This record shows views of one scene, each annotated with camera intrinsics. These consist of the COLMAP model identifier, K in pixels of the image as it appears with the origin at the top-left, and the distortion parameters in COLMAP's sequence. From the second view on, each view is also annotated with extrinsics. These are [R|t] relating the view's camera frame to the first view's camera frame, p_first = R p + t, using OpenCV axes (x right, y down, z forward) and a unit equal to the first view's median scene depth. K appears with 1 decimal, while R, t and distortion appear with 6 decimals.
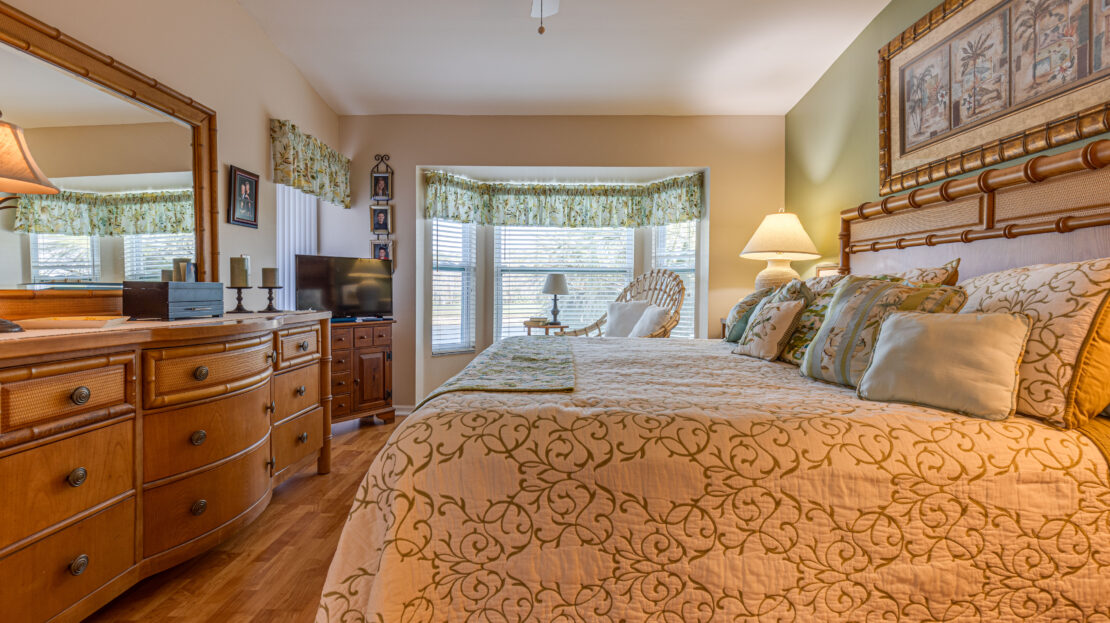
lens RADIAL K [[509.3, 0, 543.5], [0, 509.3, 291.2], [0, 0, 1]] dist [0.009403, -0.000979]
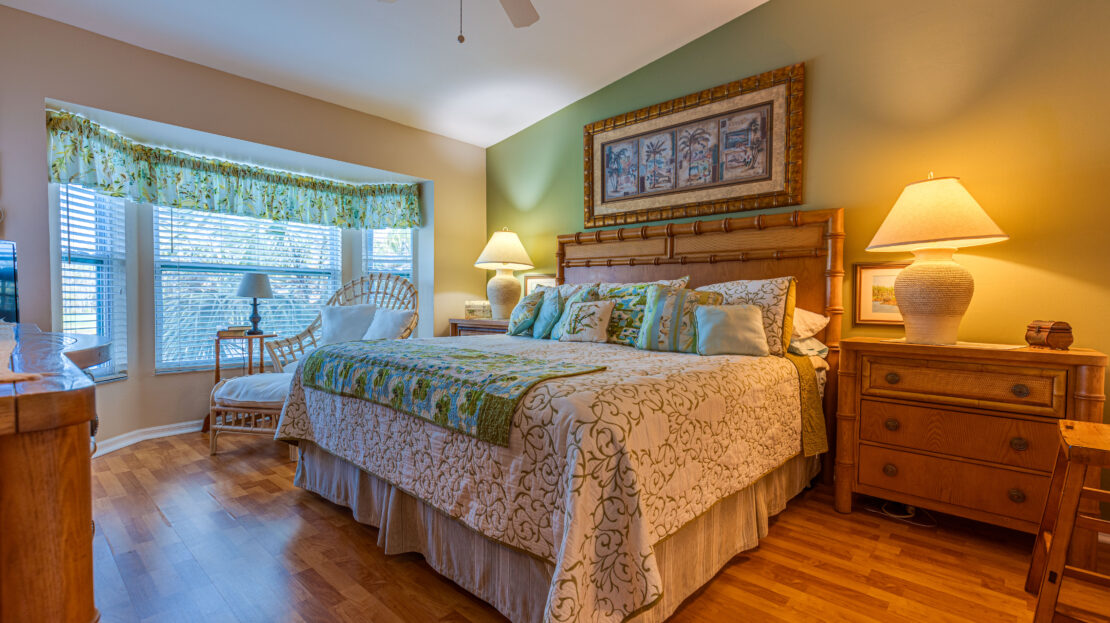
lens RADIAL K [[509.3, 0, 552.1], [0, 509.3, 311.0], [0, 0, 1]] dist [0.009403, -0.000979]
pose [[0.656191, -0.019918, 0.754332, -0.387696], [-0.001667, 0.999611, 0.027844, 0.005118], [-0.754593, -0.019529, 0.655902, 0.100637]]
